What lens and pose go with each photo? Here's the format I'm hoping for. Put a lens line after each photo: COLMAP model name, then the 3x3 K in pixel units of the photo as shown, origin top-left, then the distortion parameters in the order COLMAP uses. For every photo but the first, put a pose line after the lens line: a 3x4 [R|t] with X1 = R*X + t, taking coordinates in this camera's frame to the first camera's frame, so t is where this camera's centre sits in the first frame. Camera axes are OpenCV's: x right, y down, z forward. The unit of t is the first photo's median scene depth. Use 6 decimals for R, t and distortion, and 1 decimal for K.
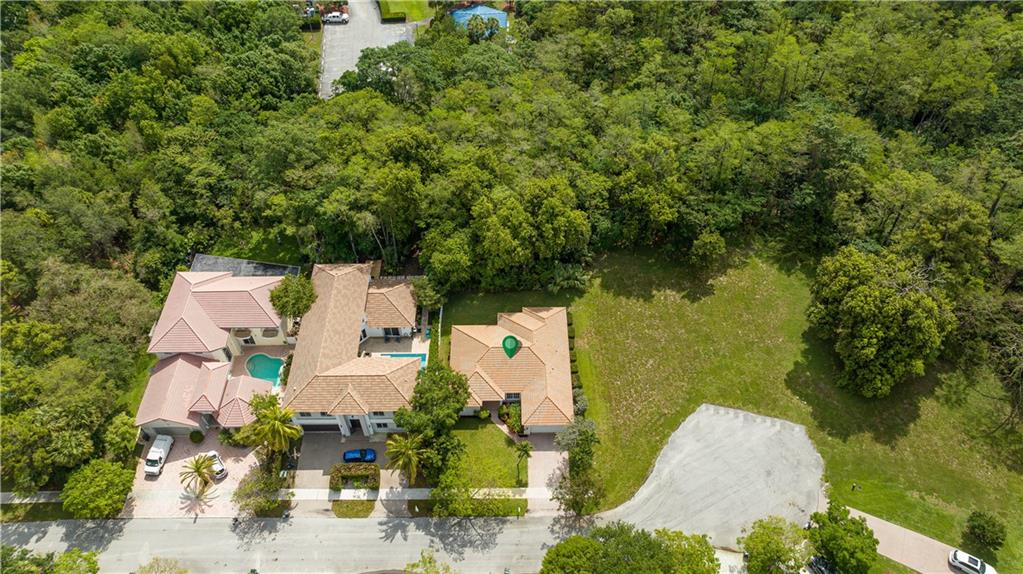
lens RADIAL K [[721.6, 0, 511.5], [0, 721.6, 287.0], [0, 0, 1]] dist [-0.033201, 0.058734]
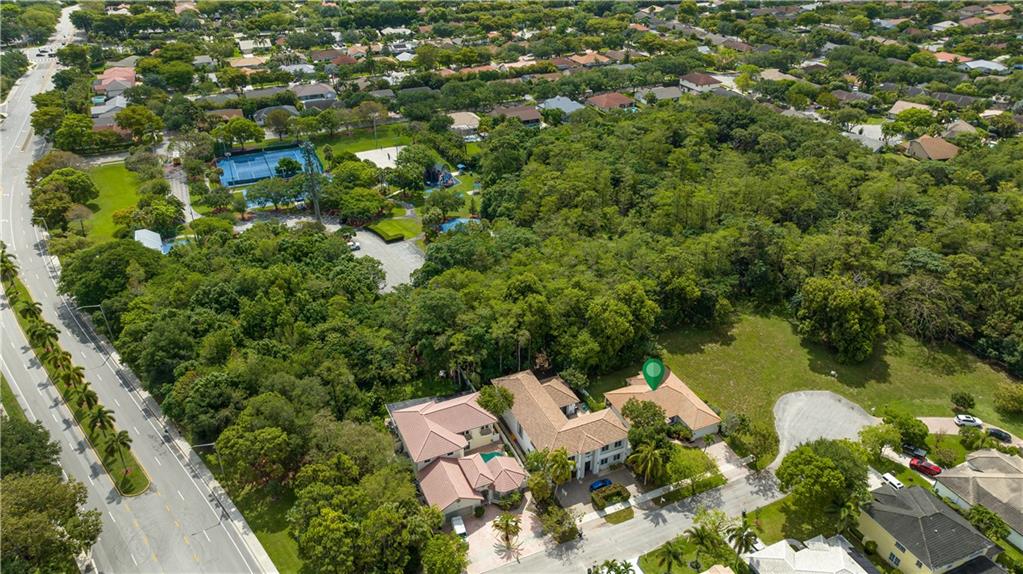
lens RADIAL K [[721.6, 0, 511.5], [0, 721.6, 287.0], [0, 0, 1]] dist [-0.033201, 0.058734]
pose [[0.917302, -0.198669, 0.345091, -0.719350], [0.304040, 0.909086, -0.284821, 0.219655], [-0.257133, 0.366188, 0.894309, -0.279676]]
